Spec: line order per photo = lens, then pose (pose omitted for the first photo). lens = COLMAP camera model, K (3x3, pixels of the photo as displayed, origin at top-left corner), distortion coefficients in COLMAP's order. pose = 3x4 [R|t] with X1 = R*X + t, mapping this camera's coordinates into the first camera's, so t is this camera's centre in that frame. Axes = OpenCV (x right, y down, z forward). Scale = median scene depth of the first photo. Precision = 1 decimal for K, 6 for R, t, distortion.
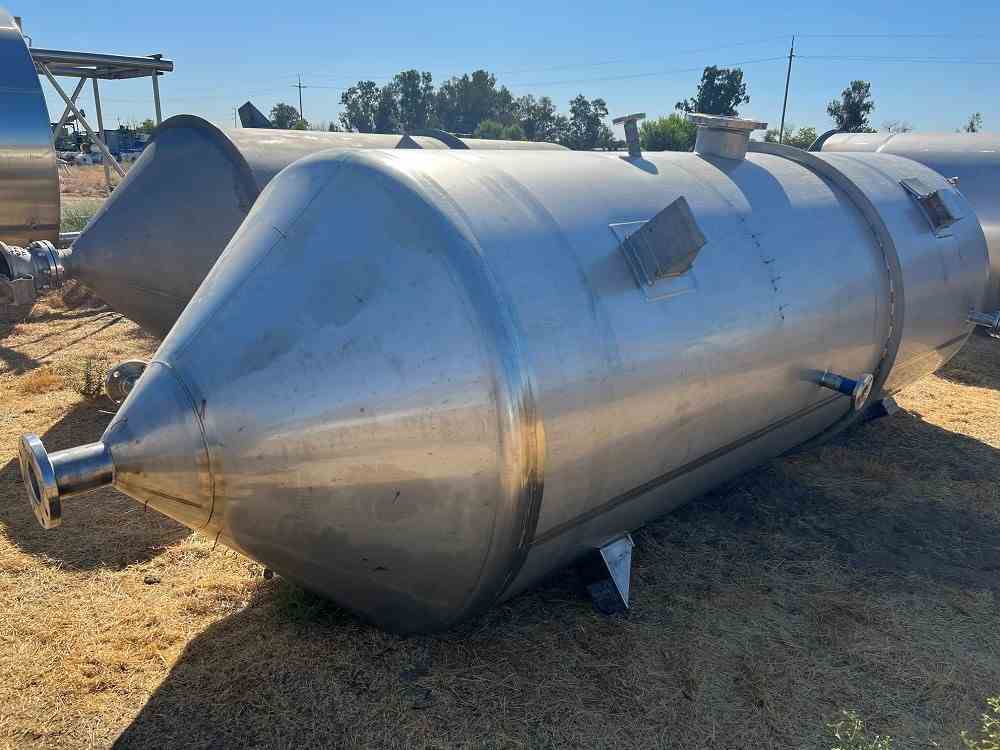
lens RADIAL K [[774.1, 0, 500.0], [0, 774.1, 375.0], [0, 0, 1]] dist [0.007370, 0.001017]
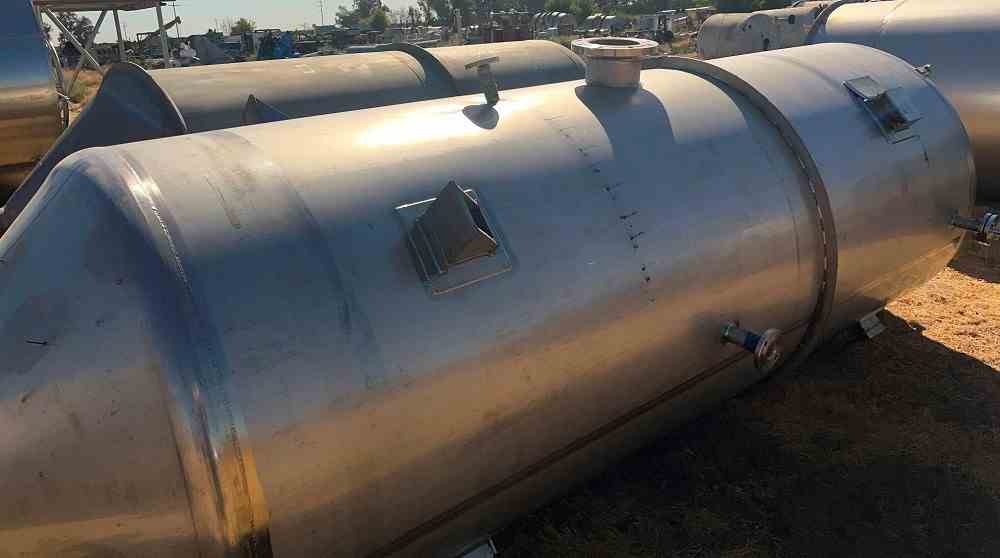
lens RADIAL K [[775.6, 0, 500.1], [0, 775.6, 183.1], [0, 0, 1]] dist [0.028547, -0.005847]
pose [[0.994097, -0.064780, -0.087034, 0.191215], [0.056959, 0.994355, -0.089519, -0.076368], [0.092342, 0.084033, 0.992175, 0.069360]]
